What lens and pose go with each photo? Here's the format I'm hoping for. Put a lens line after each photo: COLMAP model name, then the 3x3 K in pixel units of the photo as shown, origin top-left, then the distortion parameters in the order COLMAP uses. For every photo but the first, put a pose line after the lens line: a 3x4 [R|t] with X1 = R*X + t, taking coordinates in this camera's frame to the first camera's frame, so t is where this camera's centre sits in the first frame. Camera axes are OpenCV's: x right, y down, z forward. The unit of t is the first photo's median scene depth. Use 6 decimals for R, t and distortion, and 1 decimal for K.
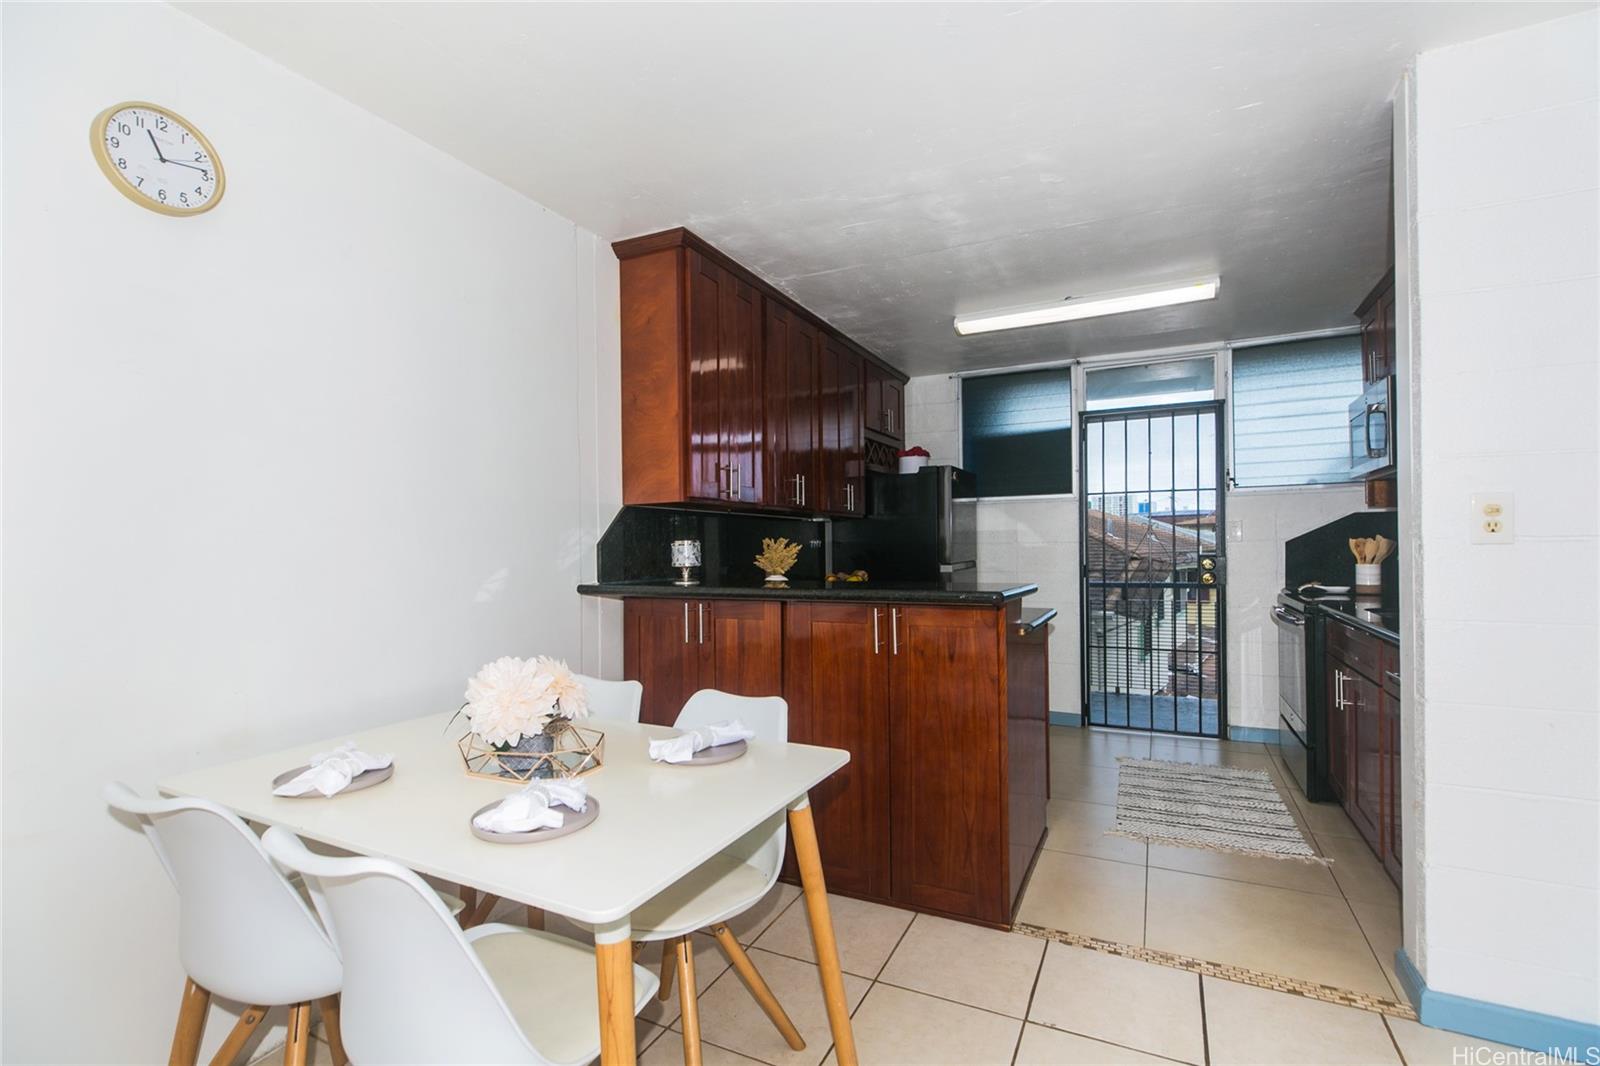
lens RADIAL K [[721.6, 0, 796.1], [0, 721.6, 543.1], [0, 0, 1]] dist [0.000306, -0.000331]
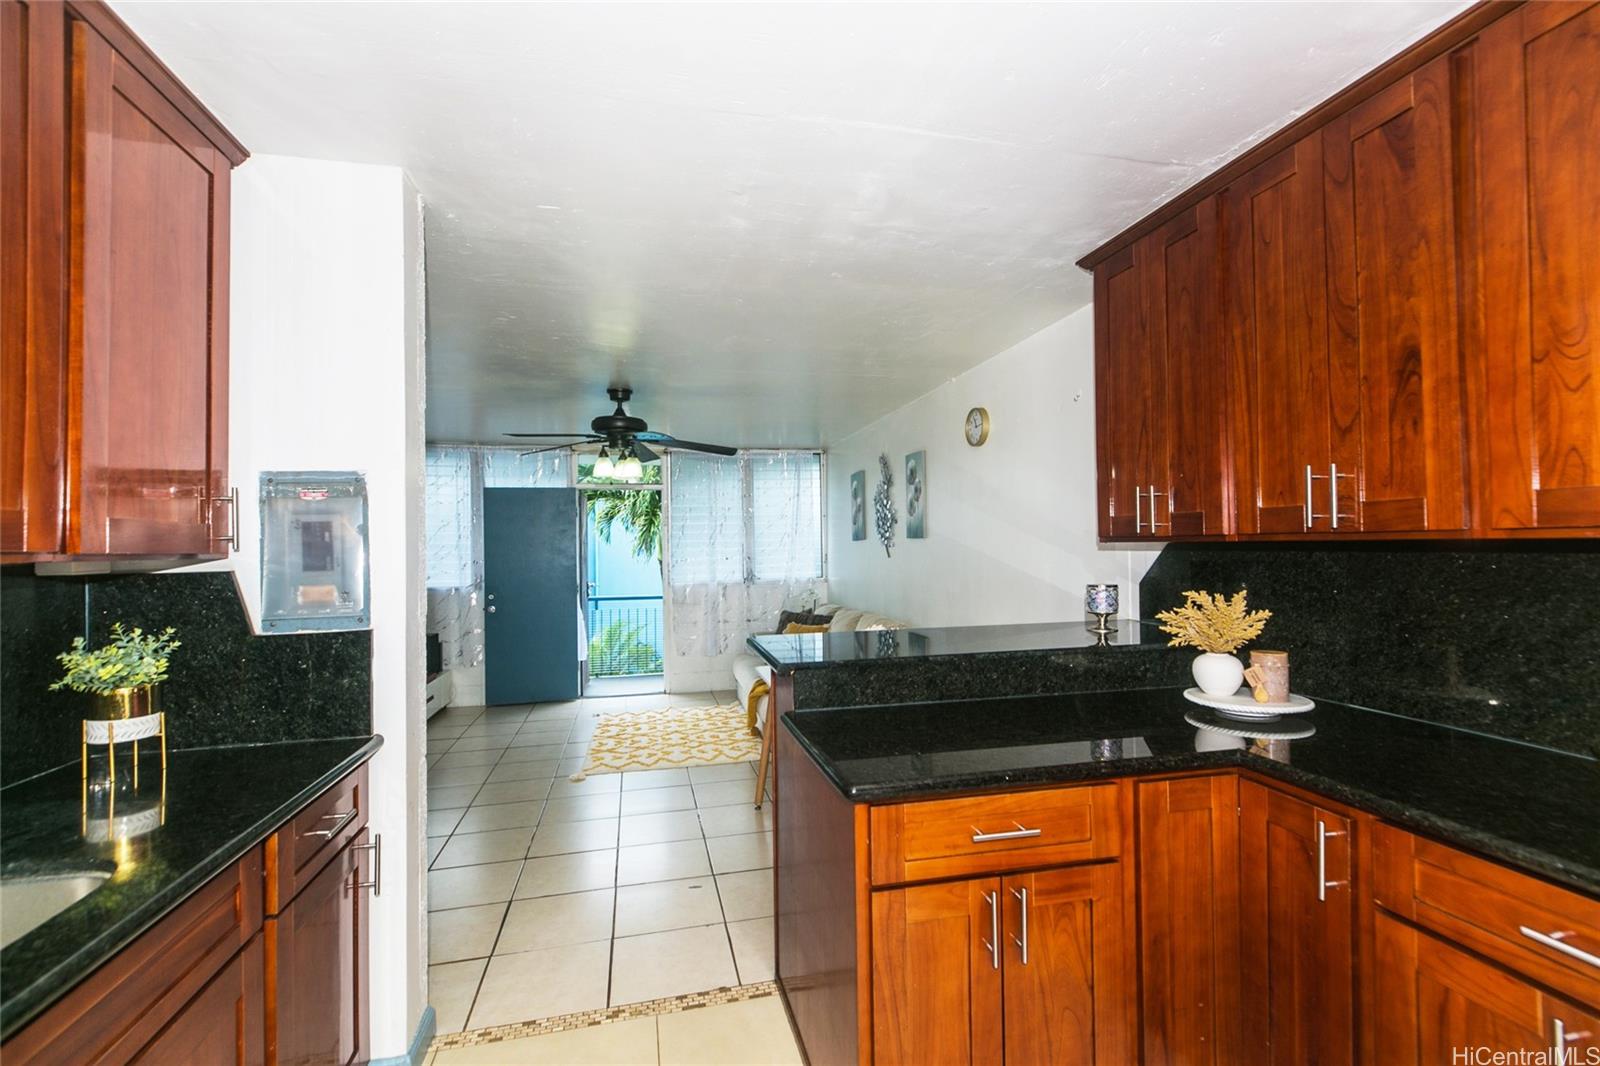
lens RADIAL K [[706.5, 0, 800.0], [0, 706.5, 533.0], [0, 0, 1]] dist [-0.010472, -0.000405]
pose [[-0.768419, 0.010406, -0.639862, 0.541507], [0.027708, 0.999471, -0.017021, -0.048854], [0.639347, -0.030809, -0.768301, 1.085776]]
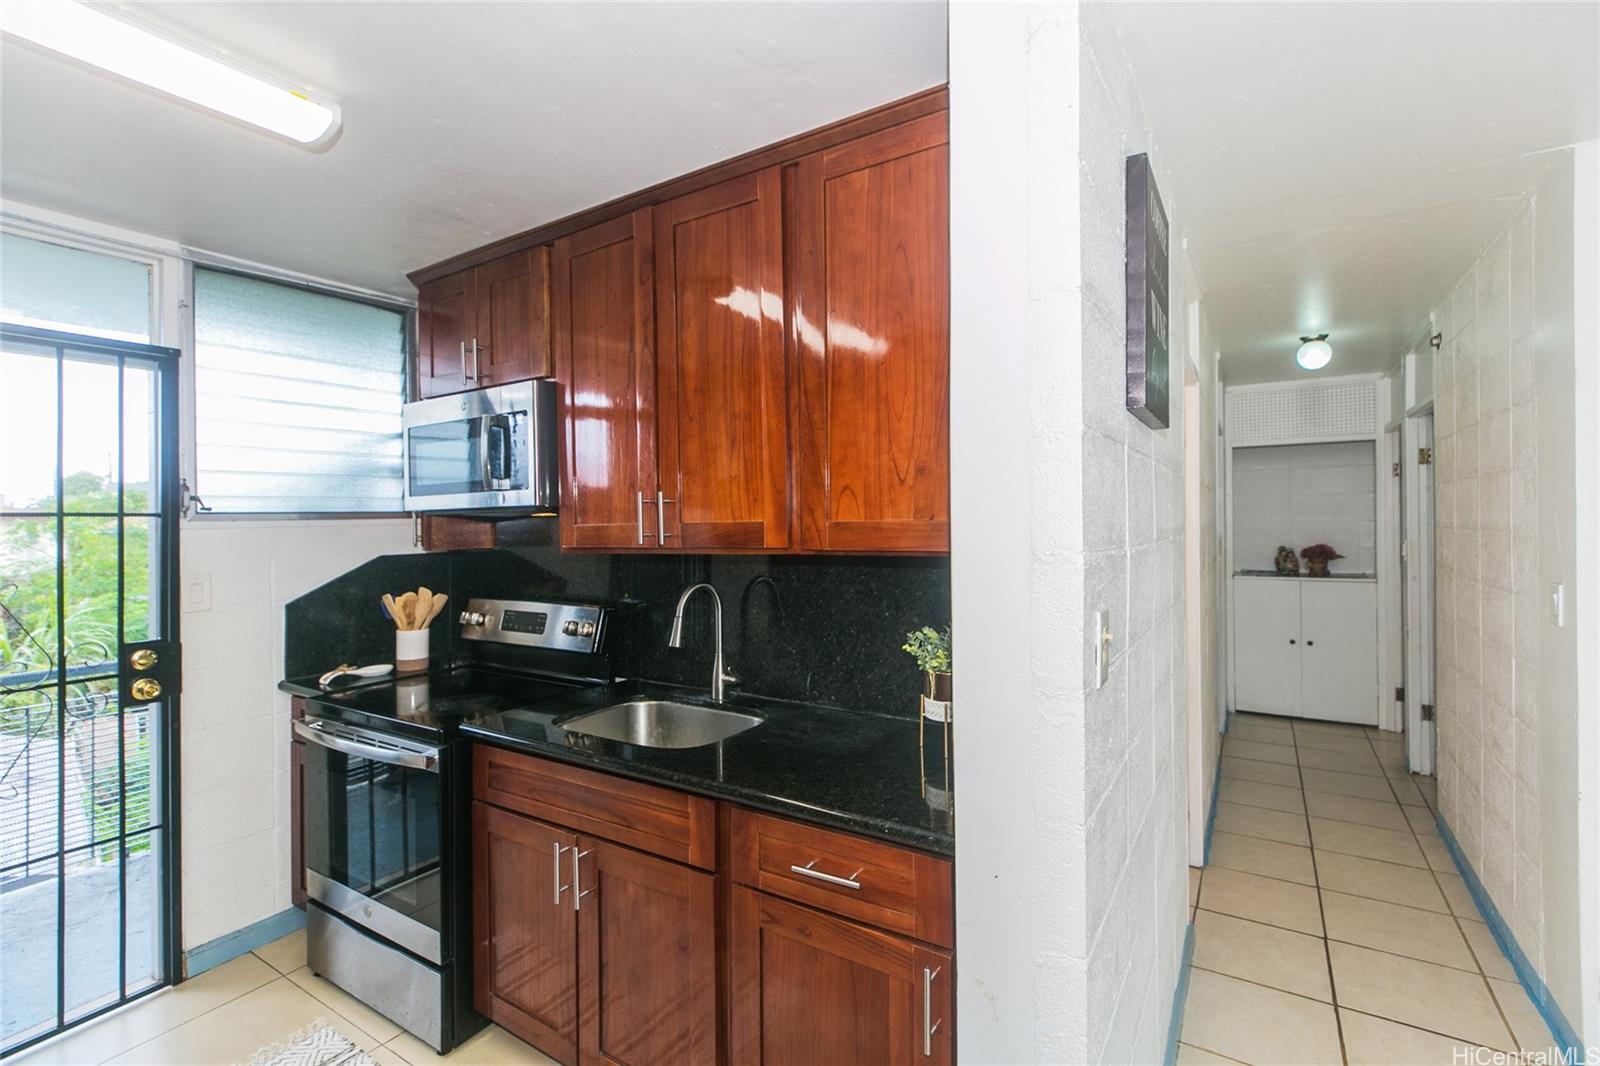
lens RADIAL K [[727.7, 0, 802.7], [0, 727.7, 516.9], [0, 0, 1]] dist [0.002918, 0.000211]
pose [[0.099558, 0.013011, 0.994947, 0.112679], [0.007195, 0.999879, -0.013795, -0.071405], [-0.995006, 0.008532, 0.099453, 0.551952]]
